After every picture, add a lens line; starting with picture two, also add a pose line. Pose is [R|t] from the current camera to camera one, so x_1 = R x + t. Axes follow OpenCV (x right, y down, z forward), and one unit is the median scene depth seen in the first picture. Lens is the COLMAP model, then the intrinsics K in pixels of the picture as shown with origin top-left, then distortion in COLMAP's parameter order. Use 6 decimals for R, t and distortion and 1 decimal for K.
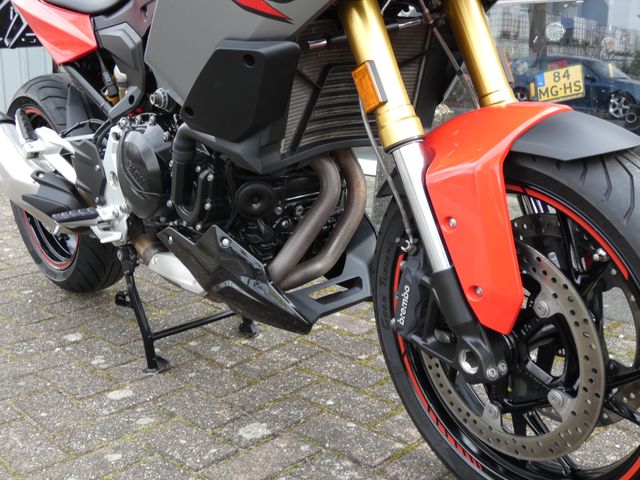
lens RADIAL K [[769.6, 0, 320.0], [0, 769.6, 240.0], [0, 0, 1]] dist [0.018347, 0.005537]
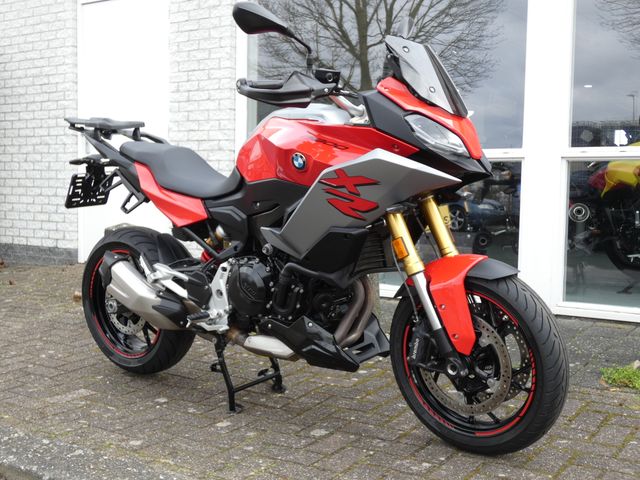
lens RADIAL K [[781.3, 0, 320.0], [0, 781.3, 240.0], [0, 0, 1]] dist [0.028584, 0.011287]
pose [[0.980904, -0.013463, 0.194025, -0.465558], [0.041468, 0.989139, -0.141014, 0.068012], [-0.190019, 0.146367, 0.970809, -0.895551]]
